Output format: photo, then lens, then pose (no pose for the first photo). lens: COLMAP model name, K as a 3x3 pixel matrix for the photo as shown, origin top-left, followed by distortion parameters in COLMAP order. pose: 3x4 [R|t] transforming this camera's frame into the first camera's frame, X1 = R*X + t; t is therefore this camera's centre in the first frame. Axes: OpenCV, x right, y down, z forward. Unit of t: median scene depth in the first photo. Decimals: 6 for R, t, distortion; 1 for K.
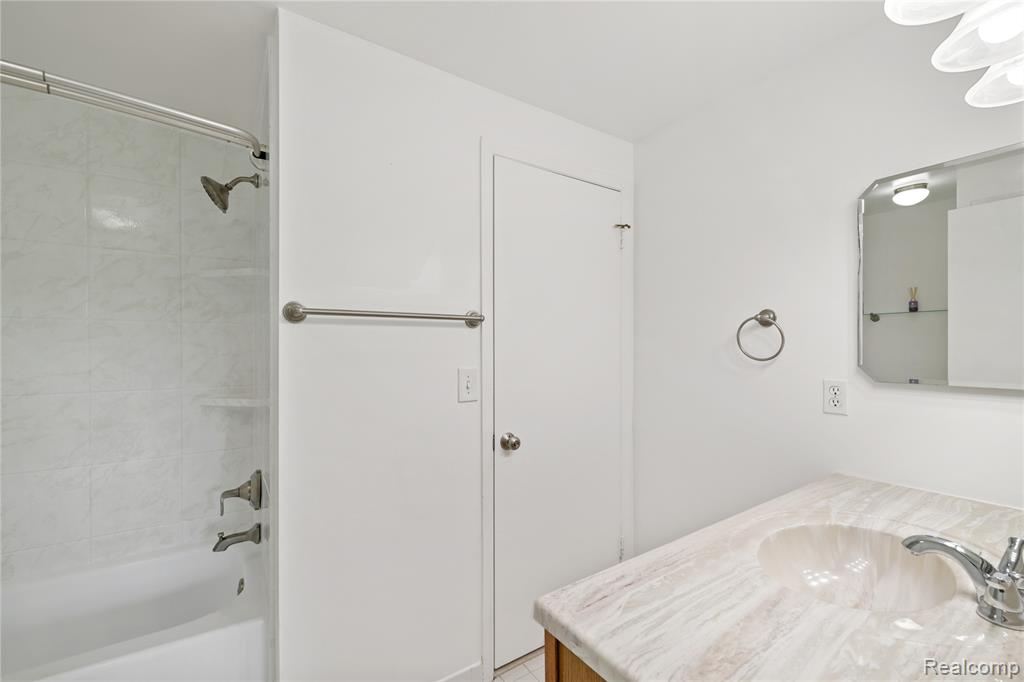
lens RADIAL K [[430.6, 0, 512.0], [0, 430.6, 341.0], [0, 0, 1]] dist [0.002633, 0.000427]
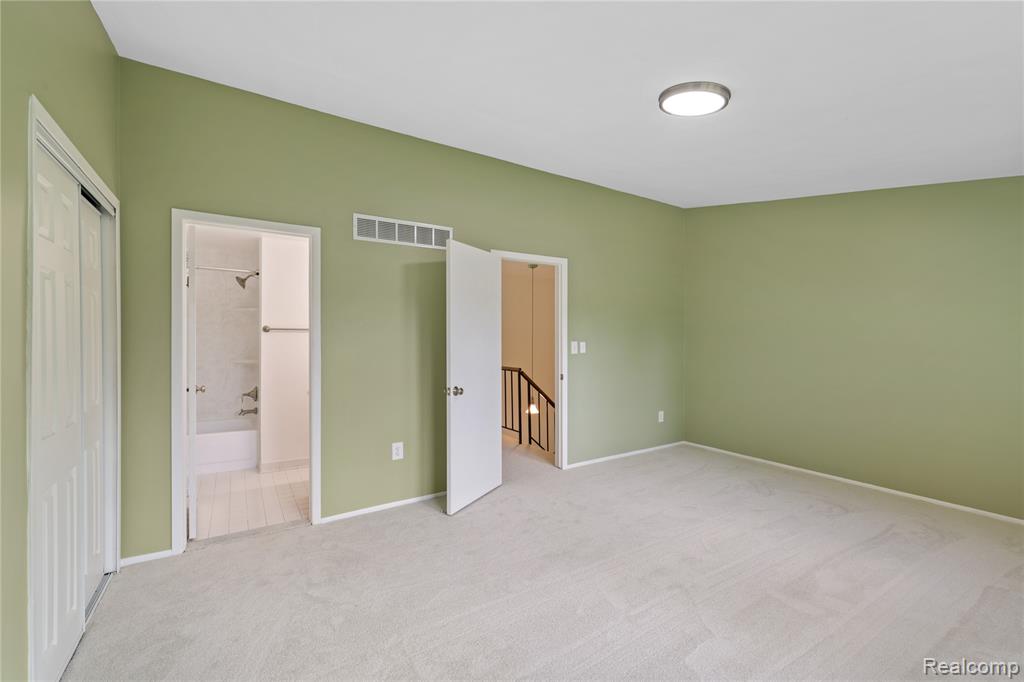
lens RADIAL K [[430.6, 0, 512.0], [0, 430.6, 341.0], [0, 0, 1]] dist [0.002633, 0.000427]
pose [[0.999764, 0.015206, -0.015537, 1.005692], [-0.014958, 0.999761, 0.015920, -0.039902], [0.015775, -0.015683, 0.999753, -1.594278]]
